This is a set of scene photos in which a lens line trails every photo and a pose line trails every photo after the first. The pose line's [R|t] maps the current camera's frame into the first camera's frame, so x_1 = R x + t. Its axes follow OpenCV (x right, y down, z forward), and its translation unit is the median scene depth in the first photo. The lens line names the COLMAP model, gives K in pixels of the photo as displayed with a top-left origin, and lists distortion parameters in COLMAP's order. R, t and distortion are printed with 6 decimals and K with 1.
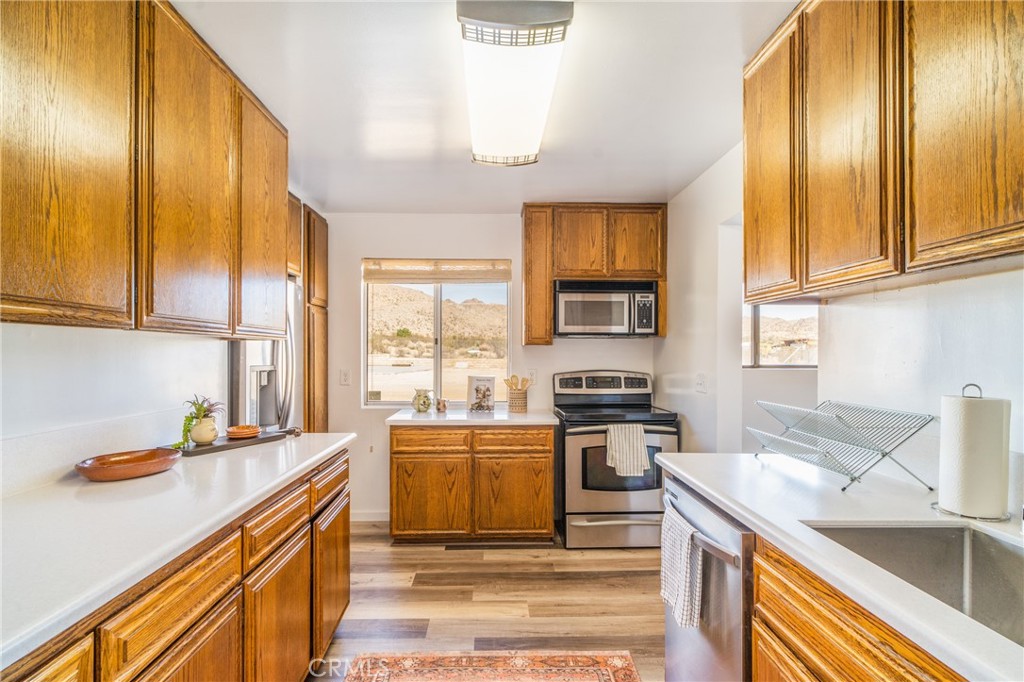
lens RADIAL K [[544.4, 0, 509.4], [0, 544.4, 345.6], [0, 0, 1]] dist [-0.003683, 0.002844]
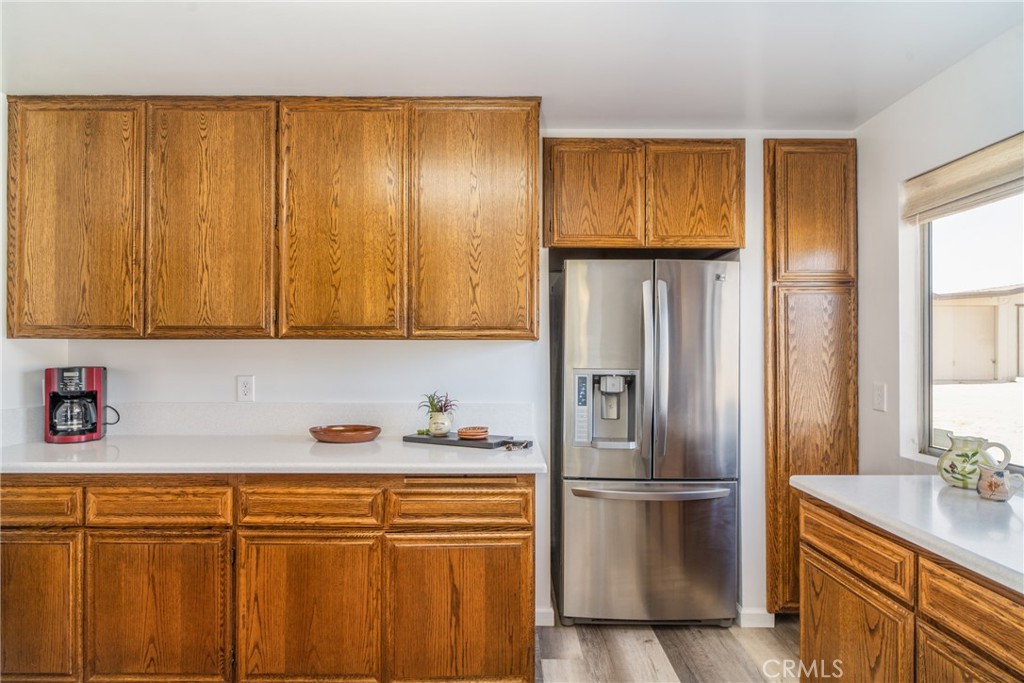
lens RADIAL K [[544.4, 0, 509.4], [0, 544.4, 348.8], [0, 0, 1]] dist [-0.003683, 0.002844]
pose [[-0.040035, -0.001820, -0.999197, 0.338168], [0.013672, 0.999904, -0.002369, 0.004113], [0.999105, -0.013756, -0.040006, 0.730062]]
